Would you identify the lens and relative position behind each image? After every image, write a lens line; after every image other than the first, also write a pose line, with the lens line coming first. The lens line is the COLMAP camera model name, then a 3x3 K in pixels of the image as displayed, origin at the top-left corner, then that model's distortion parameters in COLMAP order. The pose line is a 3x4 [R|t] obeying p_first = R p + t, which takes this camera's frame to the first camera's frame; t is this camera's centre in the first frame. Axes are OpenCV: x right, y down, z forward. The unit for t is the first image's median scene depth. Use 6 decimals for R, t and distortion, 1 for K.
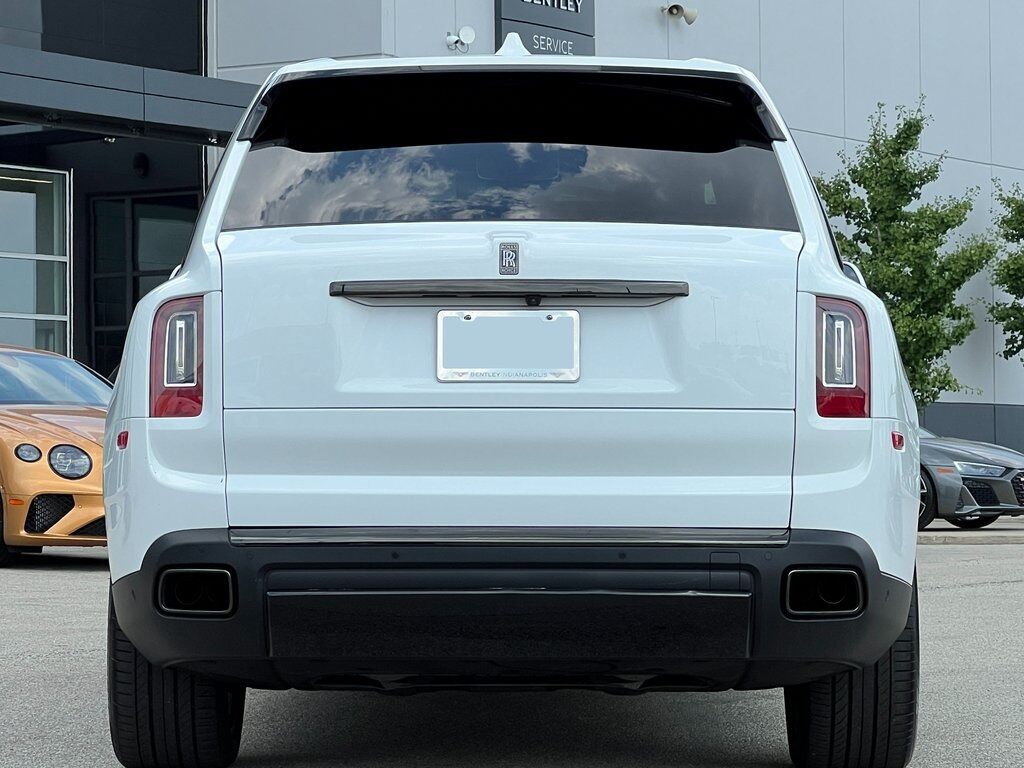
lens RADIAL K [[3545.2, 0, 511.9], [0, 3545.2, 382.8], [0, 0, 1]] dist [-0.256414, 0.000000]
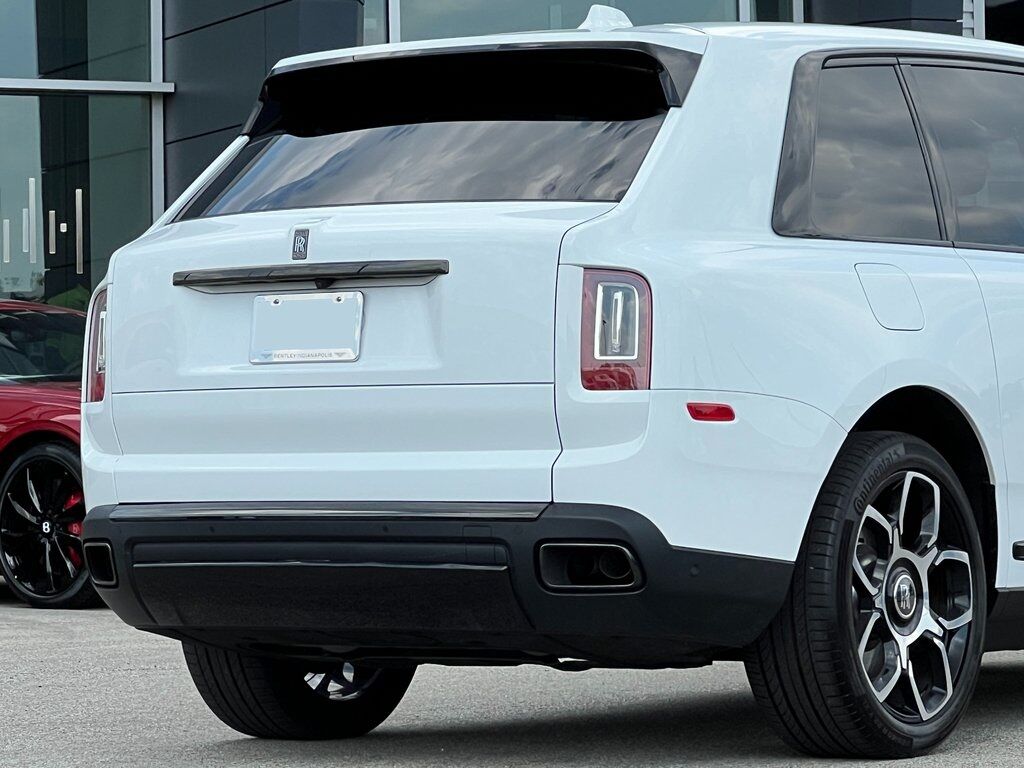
lens RADIAL K [[4773.0, 0, 512.8], [0, 4773.0, 385.1], [0, 0, 1]] dist [-0.288959, 0.000000]
pose [[0.819041, -0.019692, -0.573396, 0.849917], [0.027399, 0.999613, 0.004807, 0.001286], [0.573080, -0.019647, 0.819264, -0.112133]]
